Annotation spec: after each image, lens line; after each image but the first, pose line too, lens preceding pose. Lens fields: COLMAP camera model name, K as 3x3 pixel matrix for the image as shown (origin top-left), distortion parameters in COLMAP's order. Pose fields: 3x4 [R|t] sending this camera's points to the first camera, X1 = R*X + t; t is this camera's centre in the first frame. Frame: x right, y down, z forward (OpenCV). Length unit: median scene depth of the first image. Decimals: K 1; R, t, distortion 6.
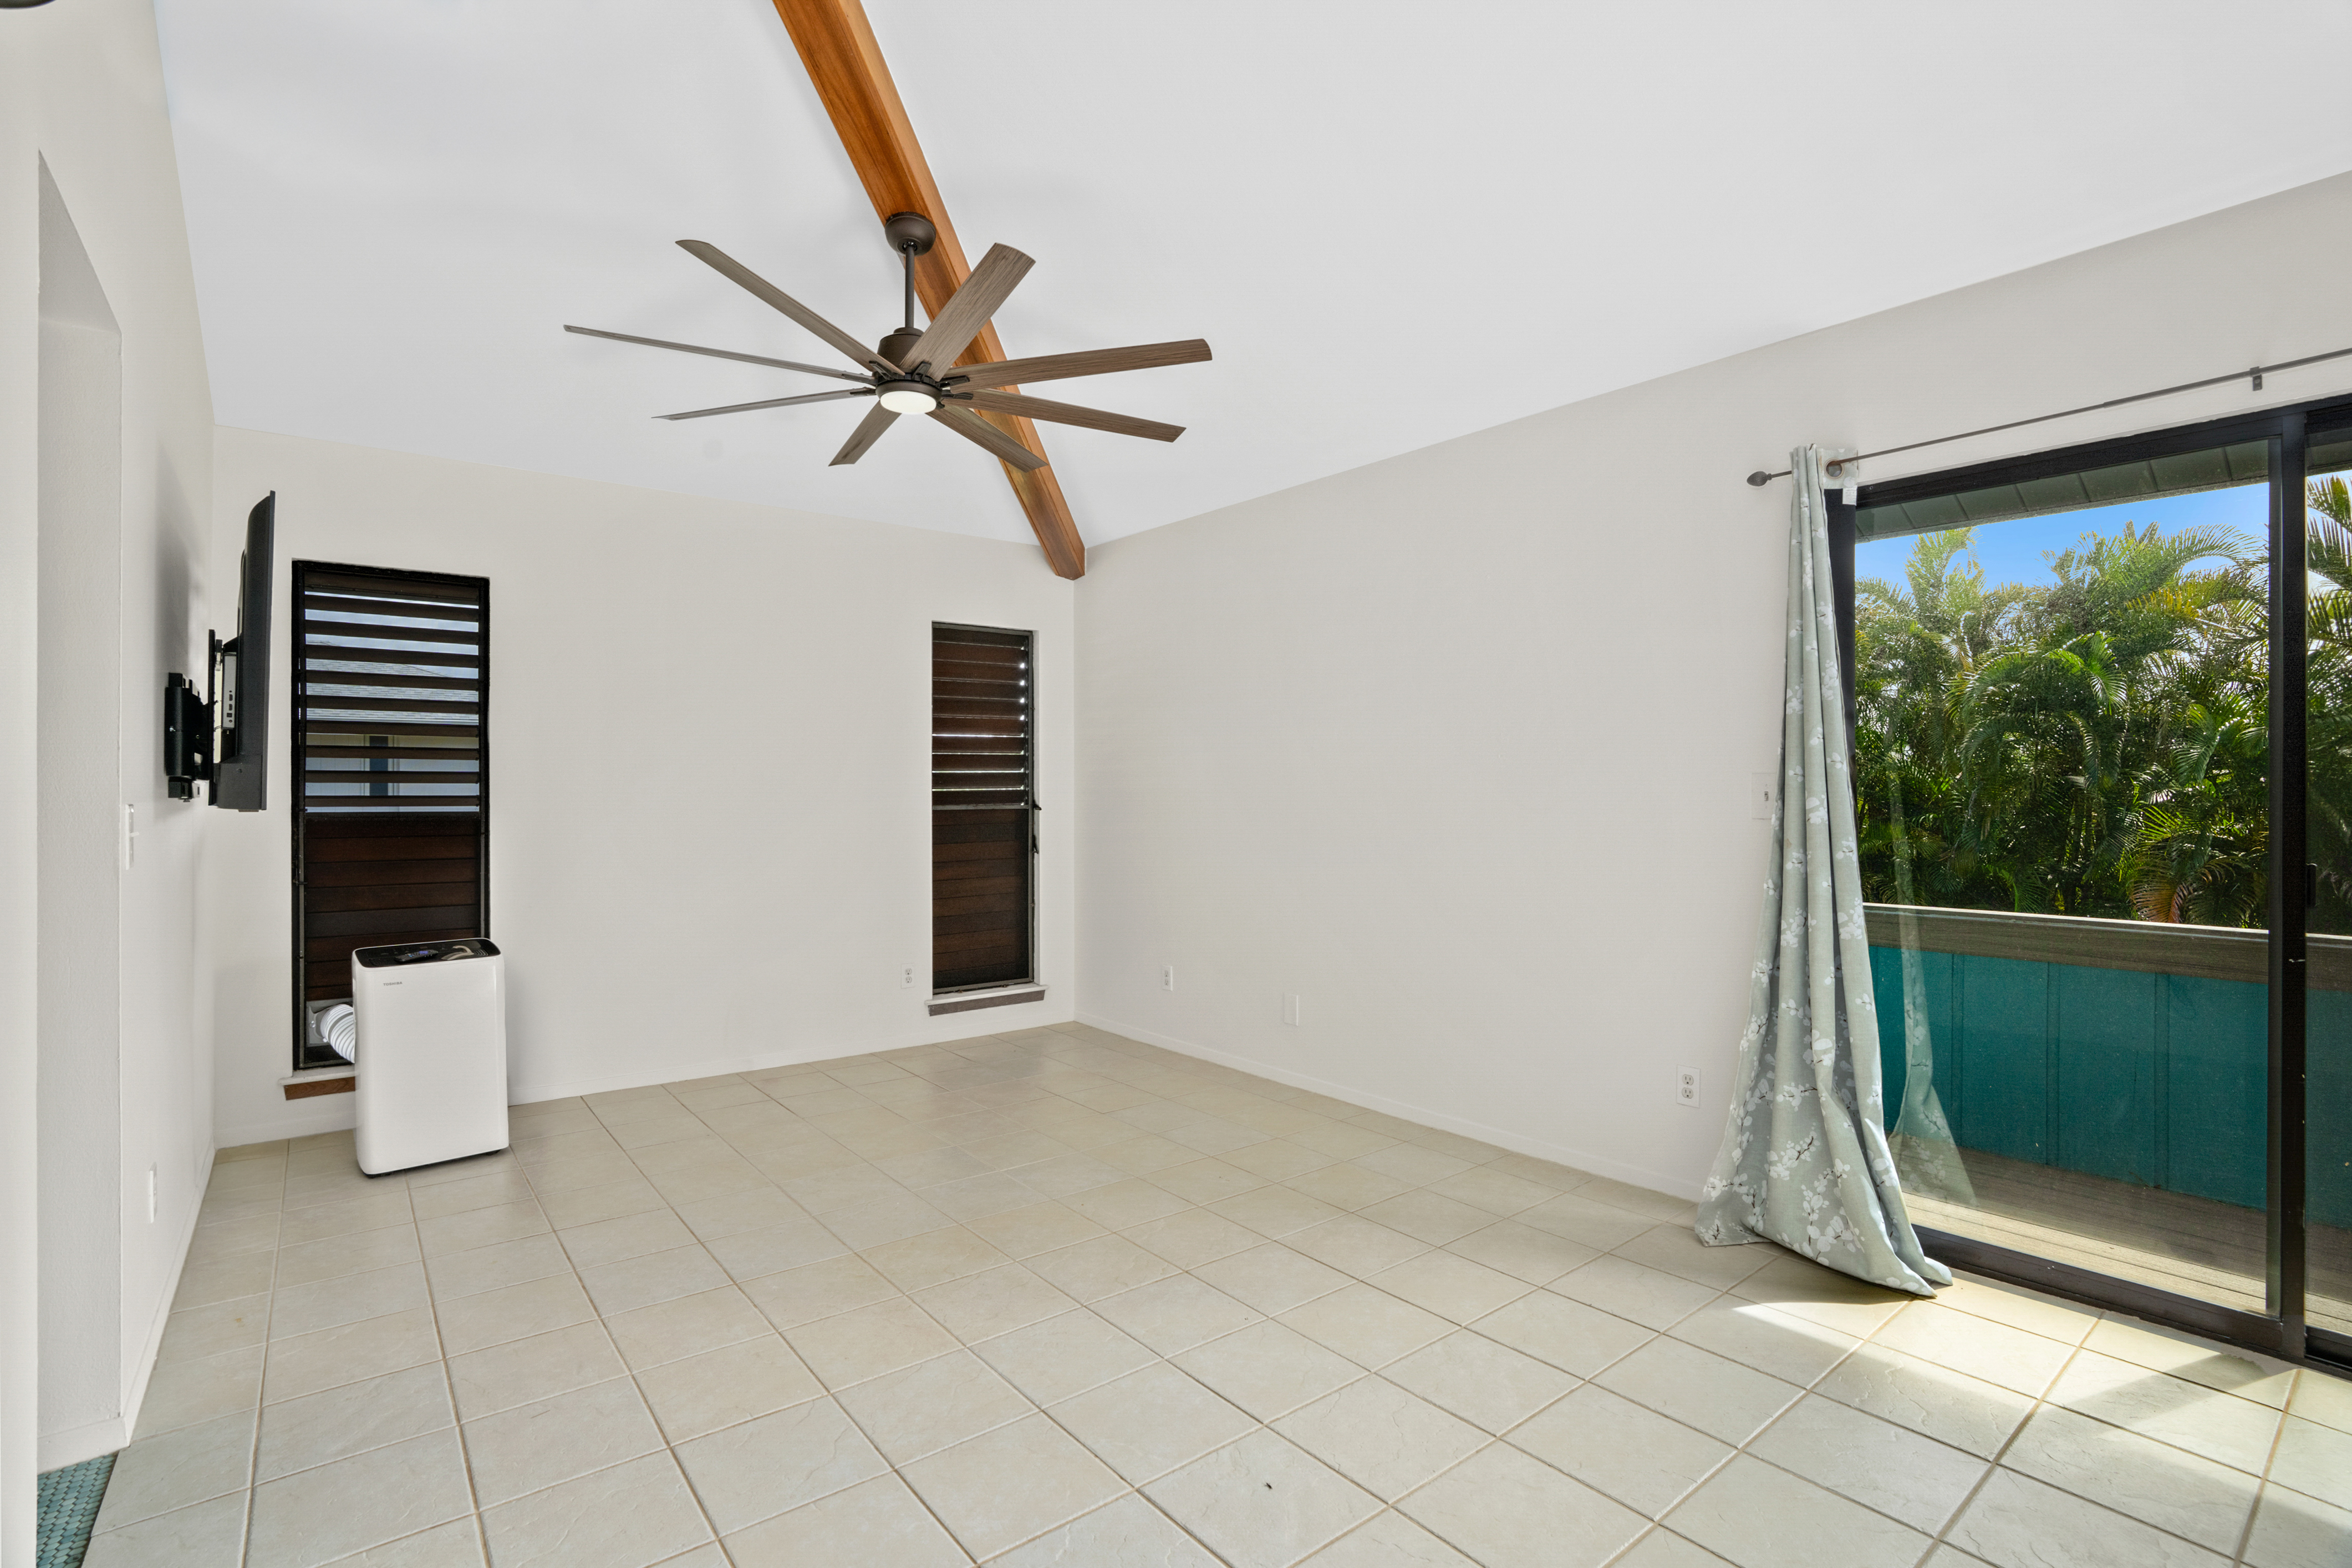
lens RADIAL K [[1081.6, 0, 1154.5], [0, 1081.6, 790.9], [0, 0, 1]] dist [-0.000202, 0.000239]
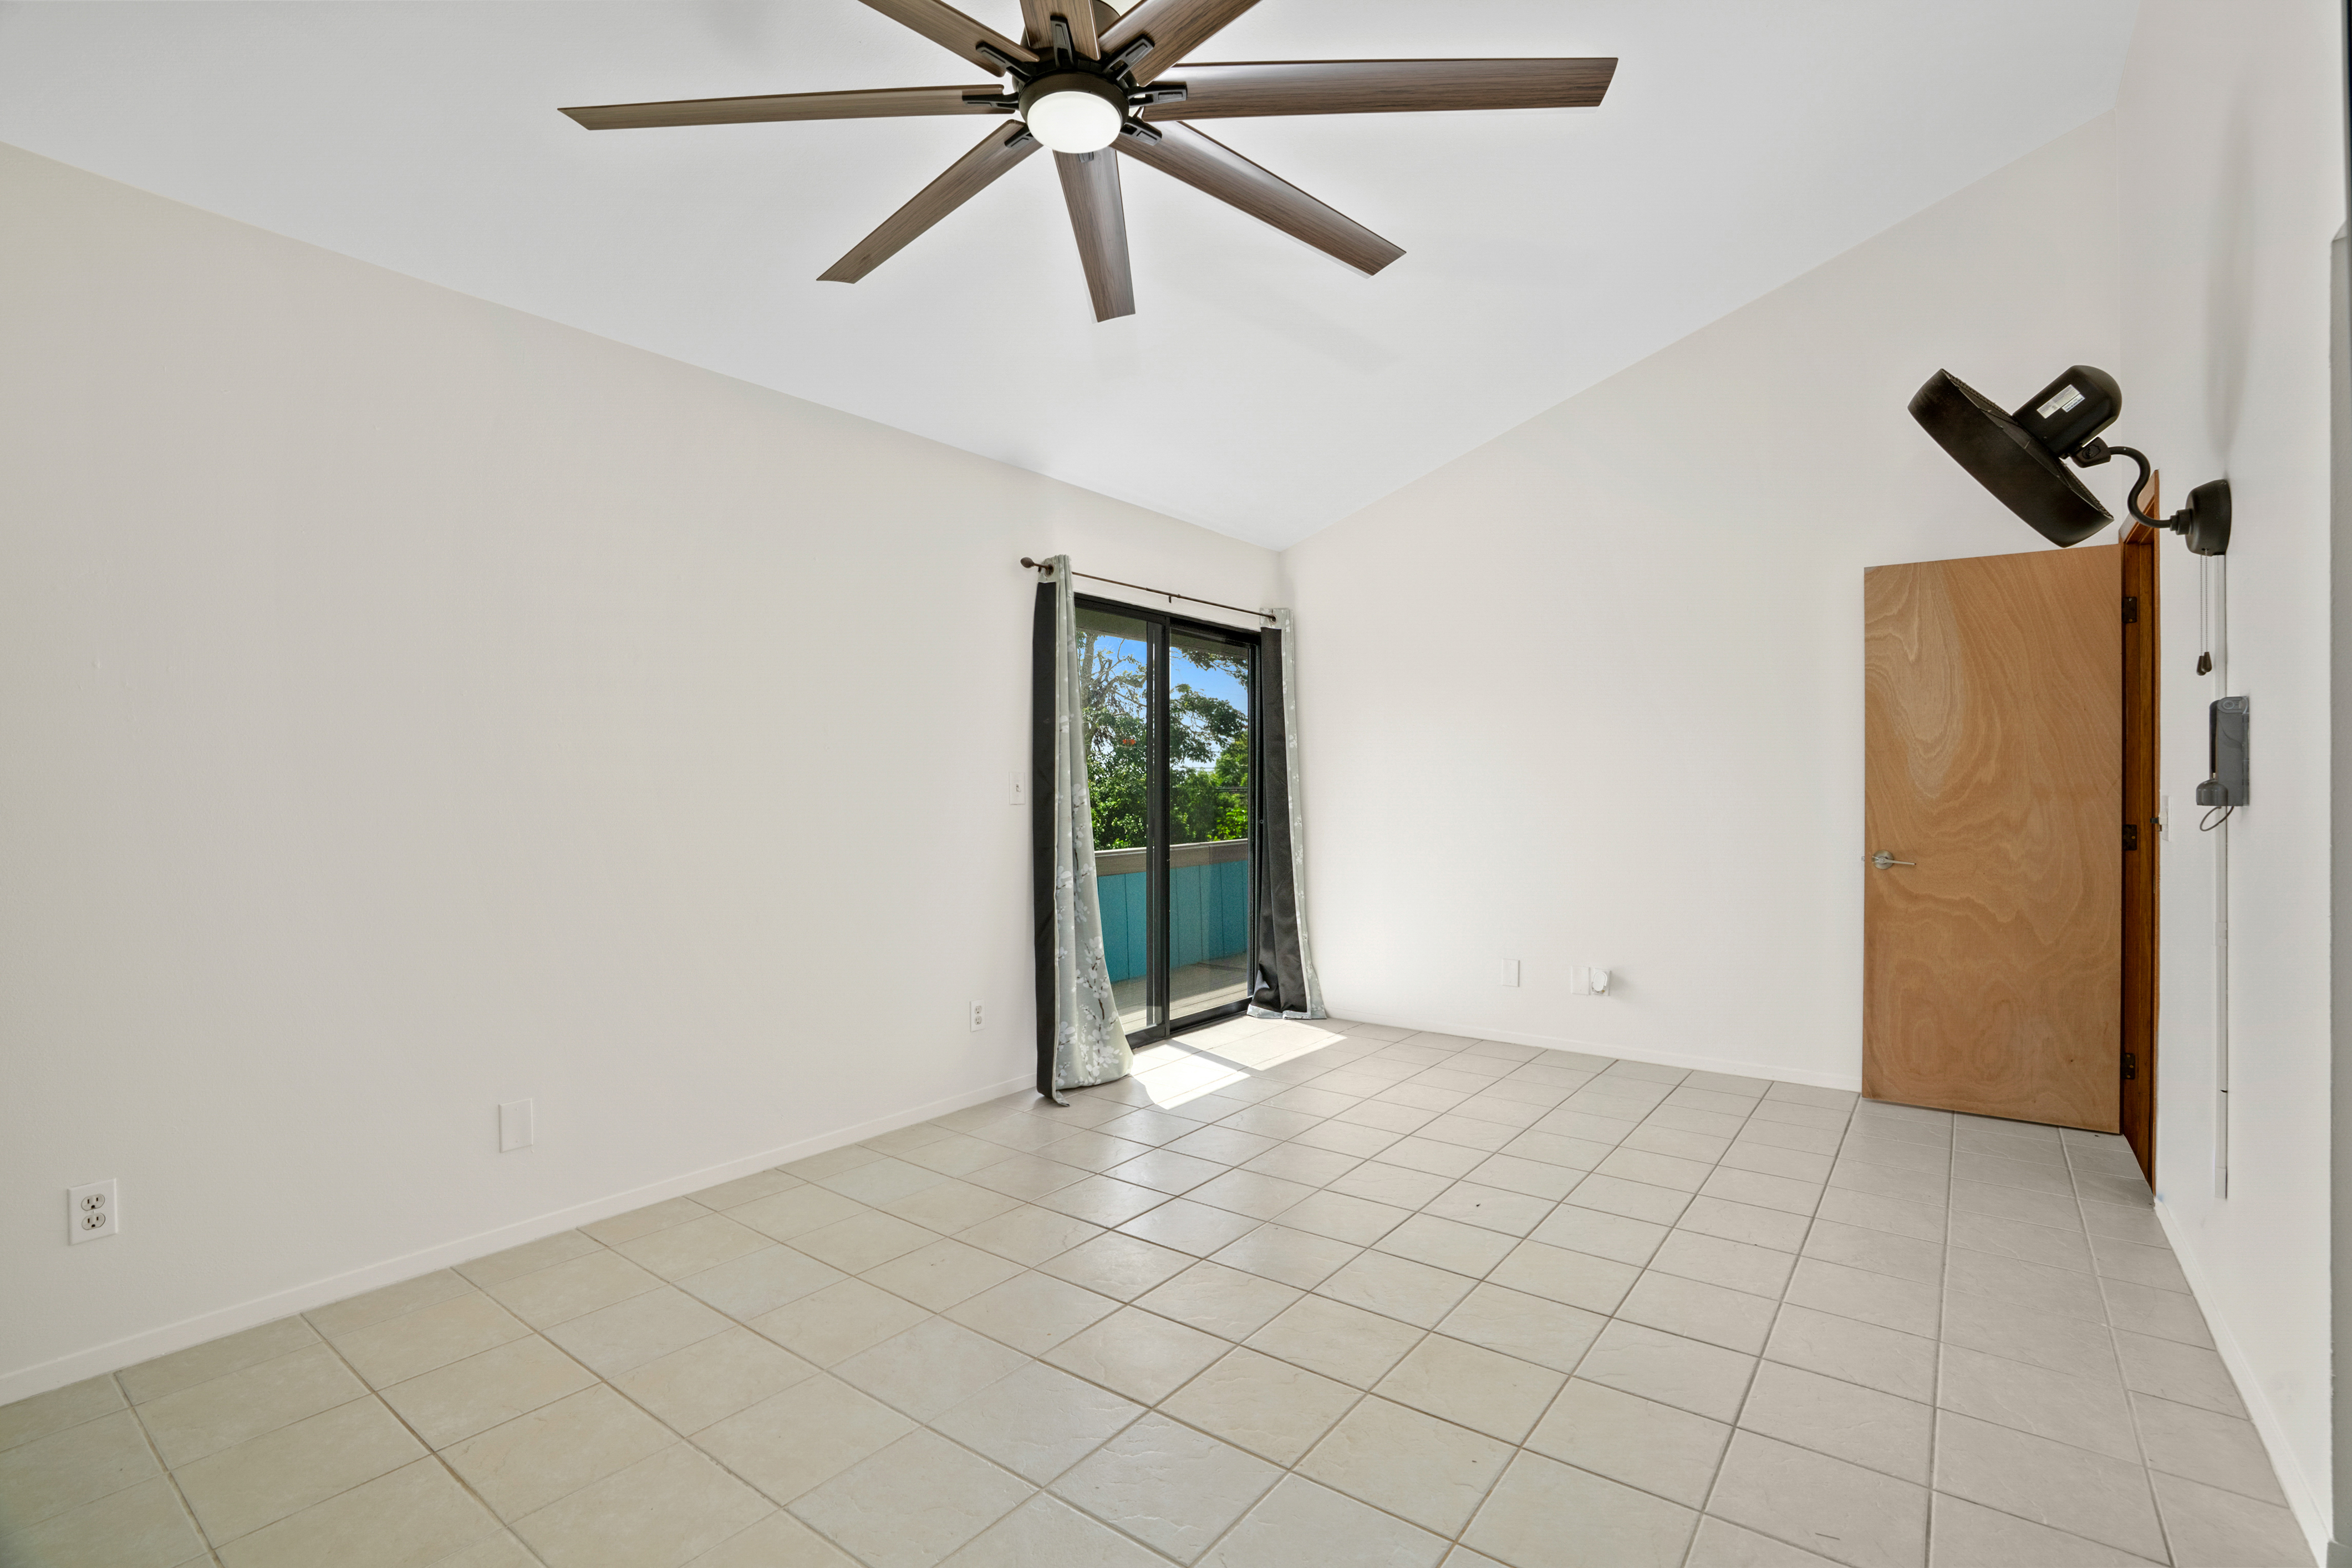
lens RADIAL K [[1071.4, 0, 1176.0], [0, 1071.4, 784.0], [0, 0, 1]] dist [-0.002163, -0.010488]
pose [[-0.228781, 0.000091, 0.973478, -0.939861], [-0.000583, 1.000000, -0.000230, 0.000054], [-0.973478, -0.000620, -0.228781, 1.256230]]
